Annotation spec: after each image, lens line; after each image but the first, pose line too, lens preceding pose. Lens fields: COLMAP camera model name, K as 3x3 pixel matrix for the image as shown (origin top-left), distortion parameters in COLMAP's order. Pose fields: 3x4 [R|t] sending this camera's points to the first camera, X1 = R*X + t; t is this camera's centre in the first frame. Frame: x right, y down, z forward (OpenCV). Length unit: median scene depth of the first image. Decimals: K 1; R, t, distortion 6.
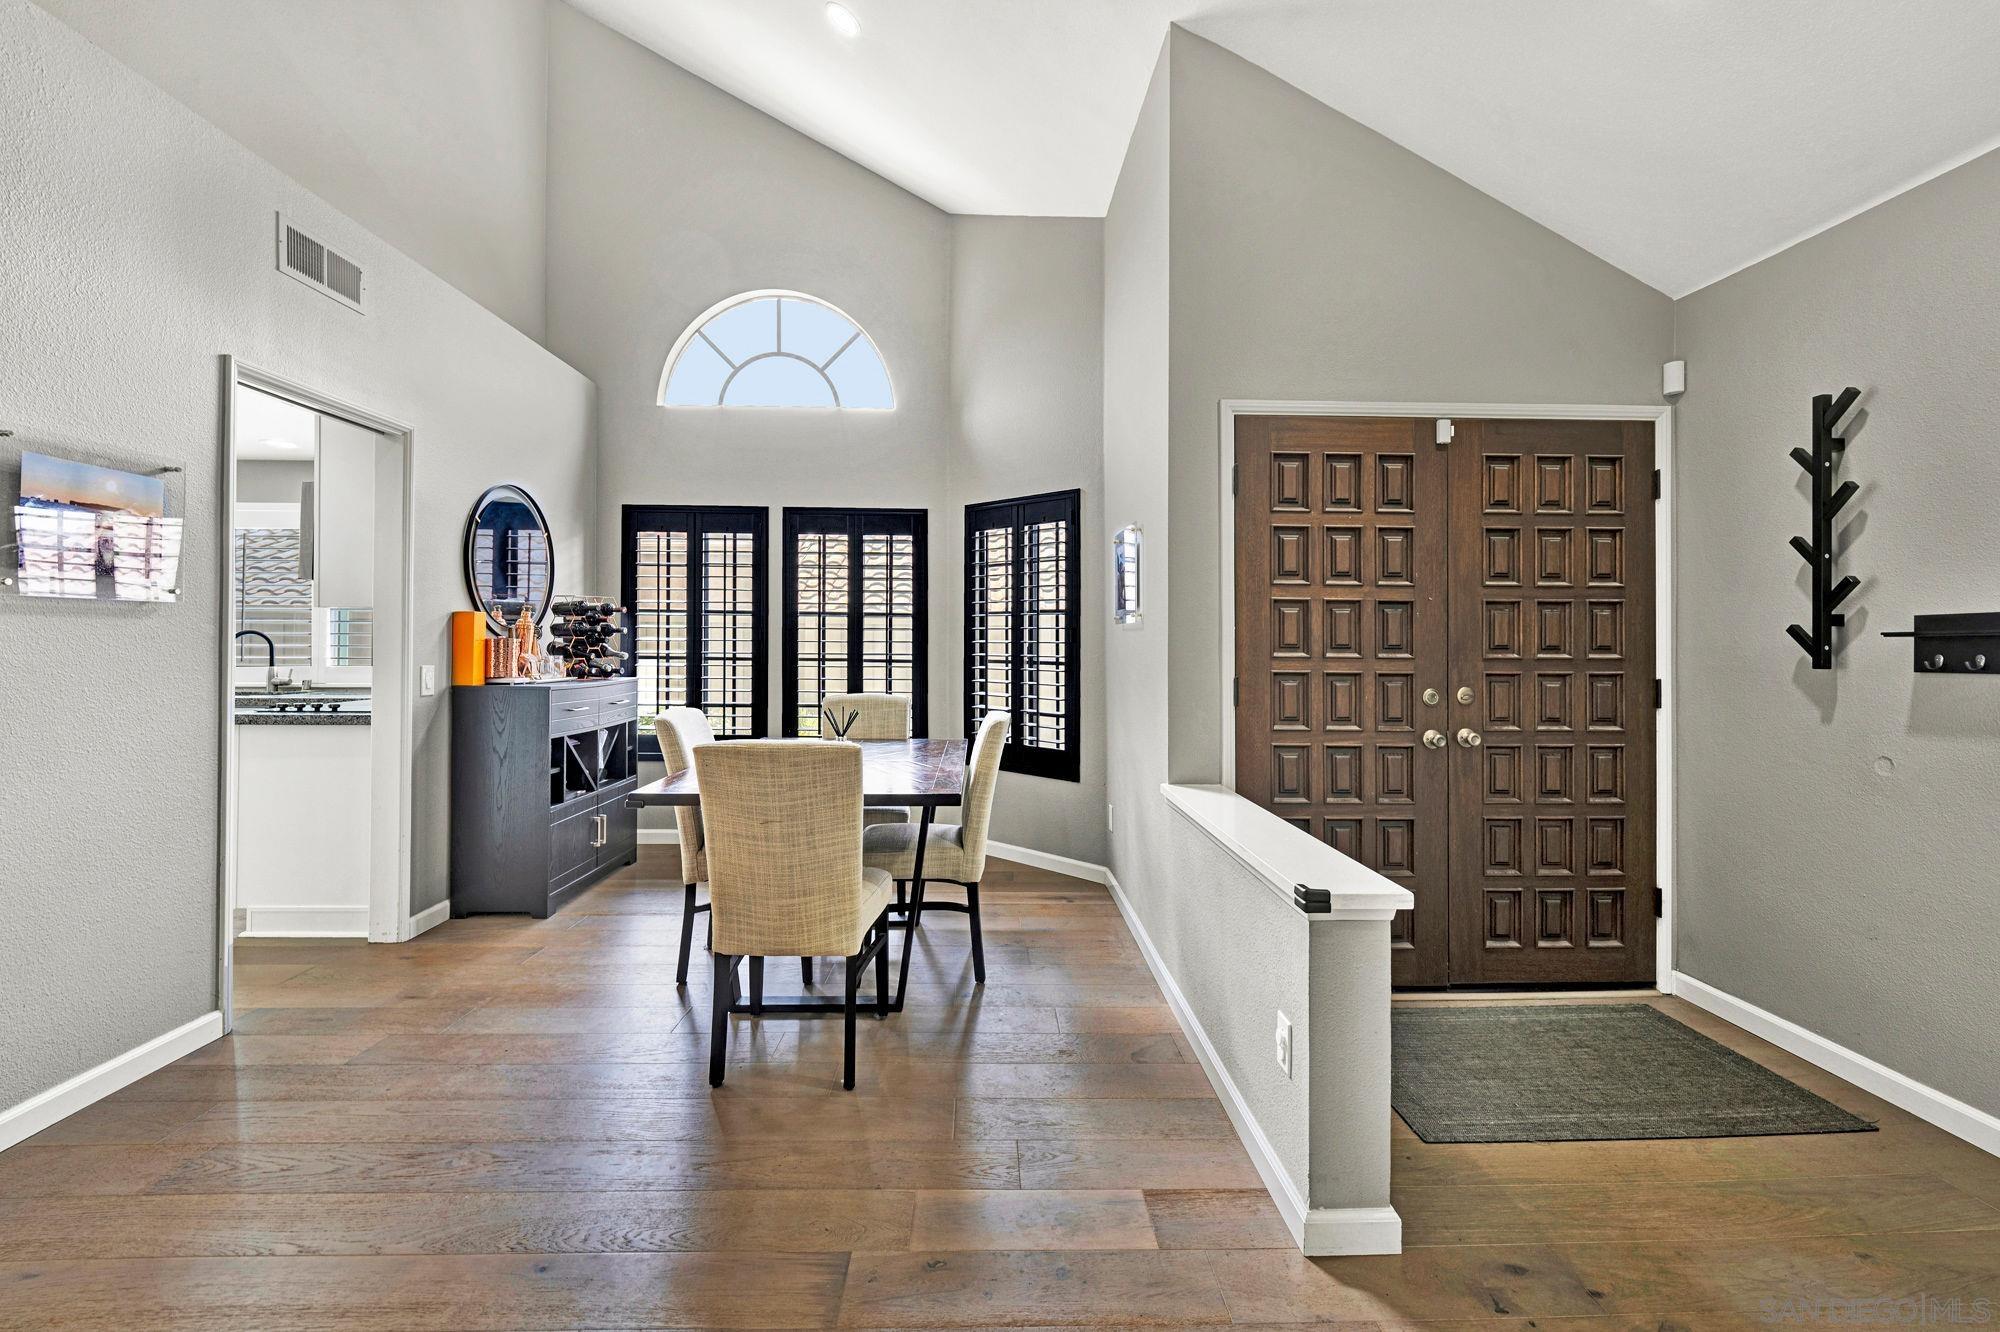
lens RADIAL K [[828.0, 0, 999.2], [0, 828.0, 656.9], [0, 0, 1]] dist [0.000299, -0.000258]
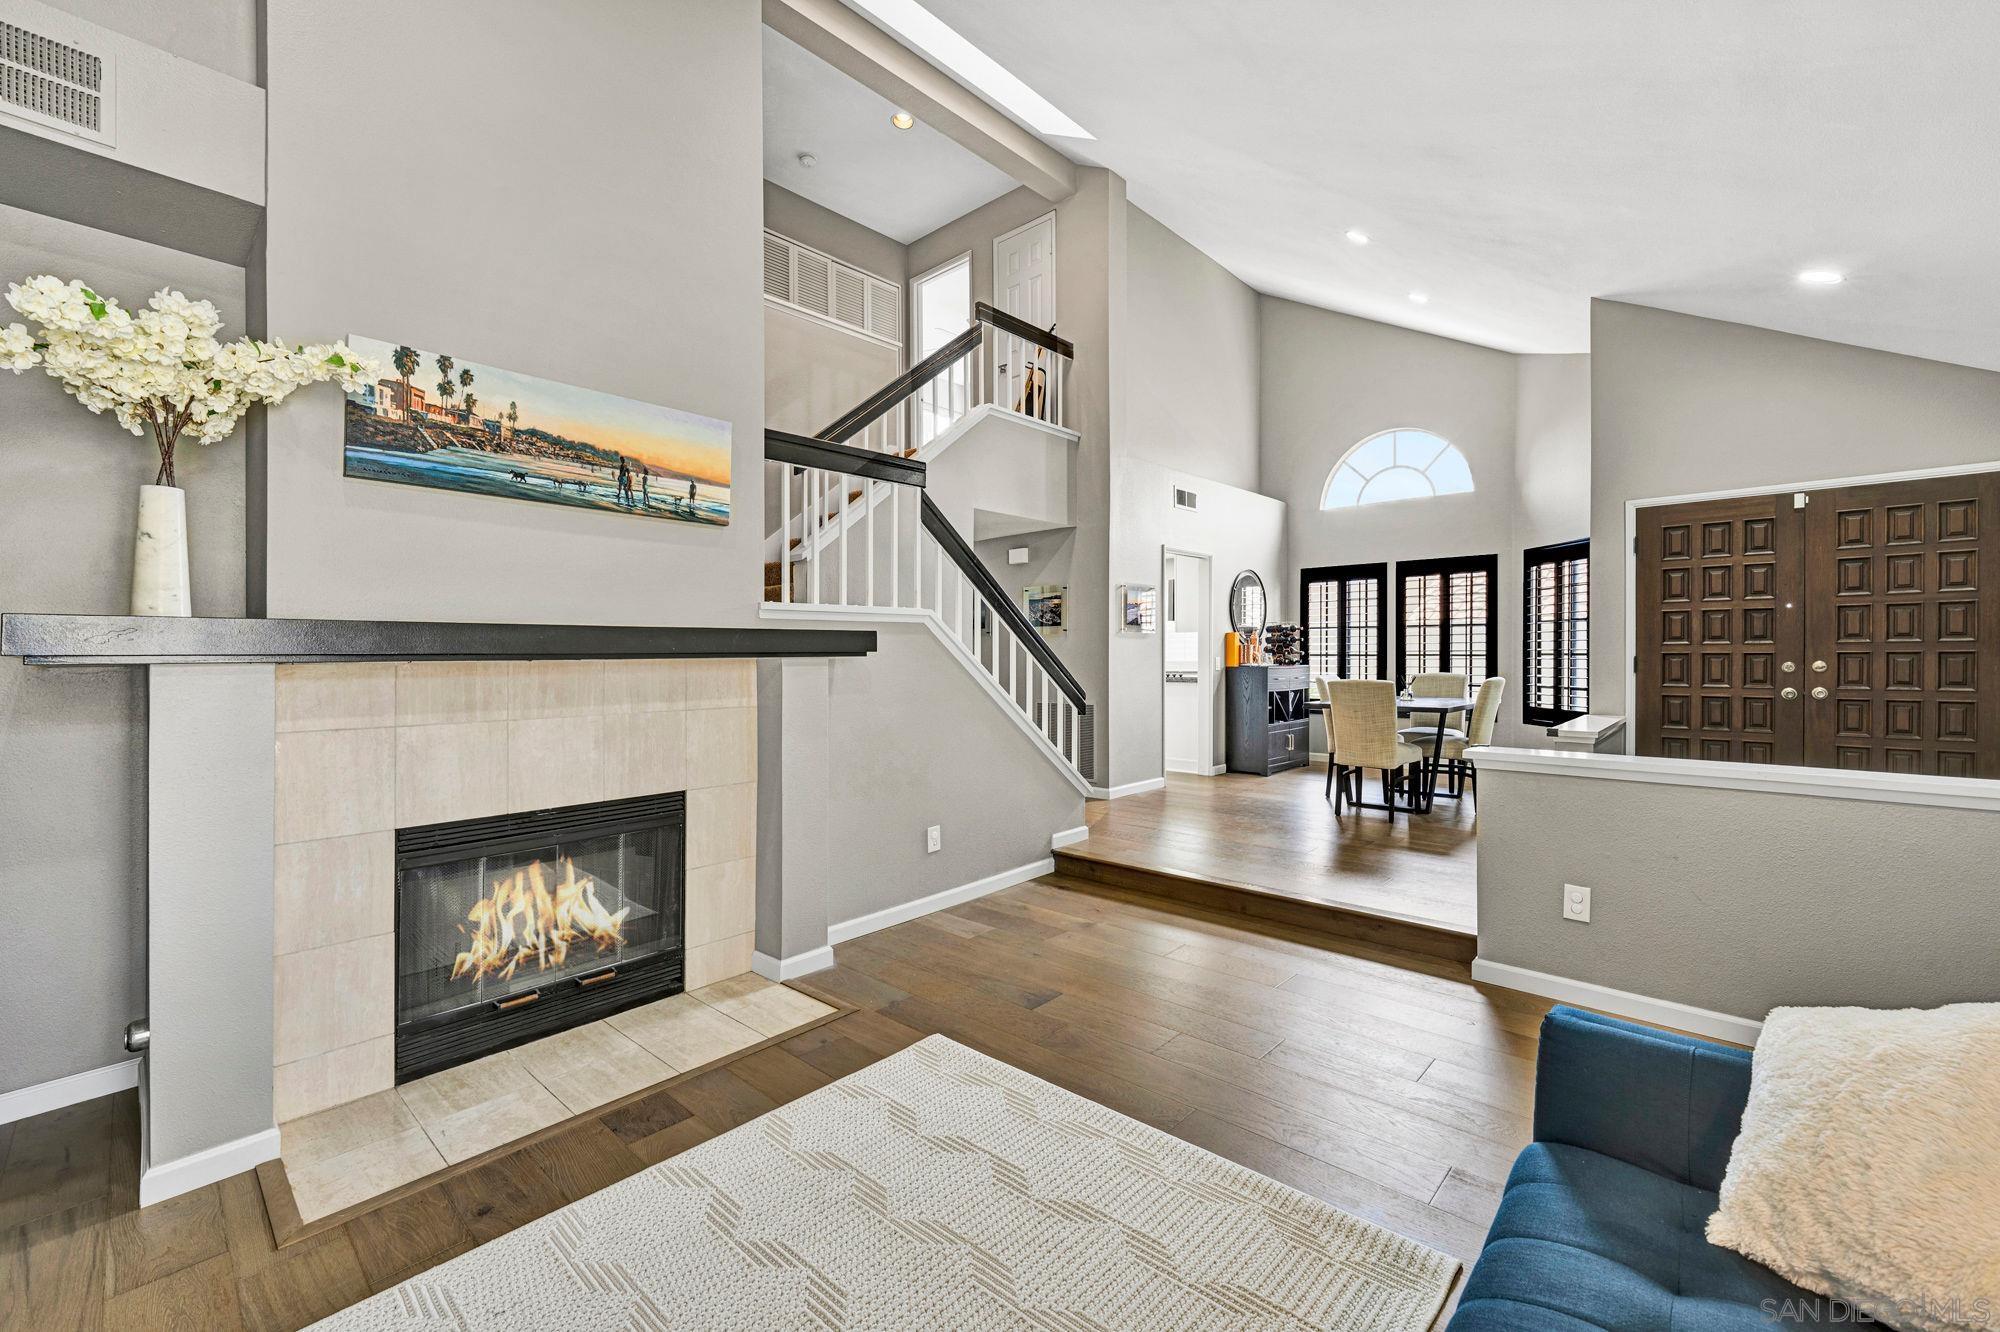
lens RADIAL K [[828.0, 0, 999.2], [0, 828.0, 656.9], [0, 0, 1]] dist [0.000299, -0.000258]
pose [[0.713102, -0.011754, -0.700962, 0.336634], [0.003019, 0.999902, -0.013695, 0.027757], [0.701054, 0.007650, 0.713067, -0.739384]]
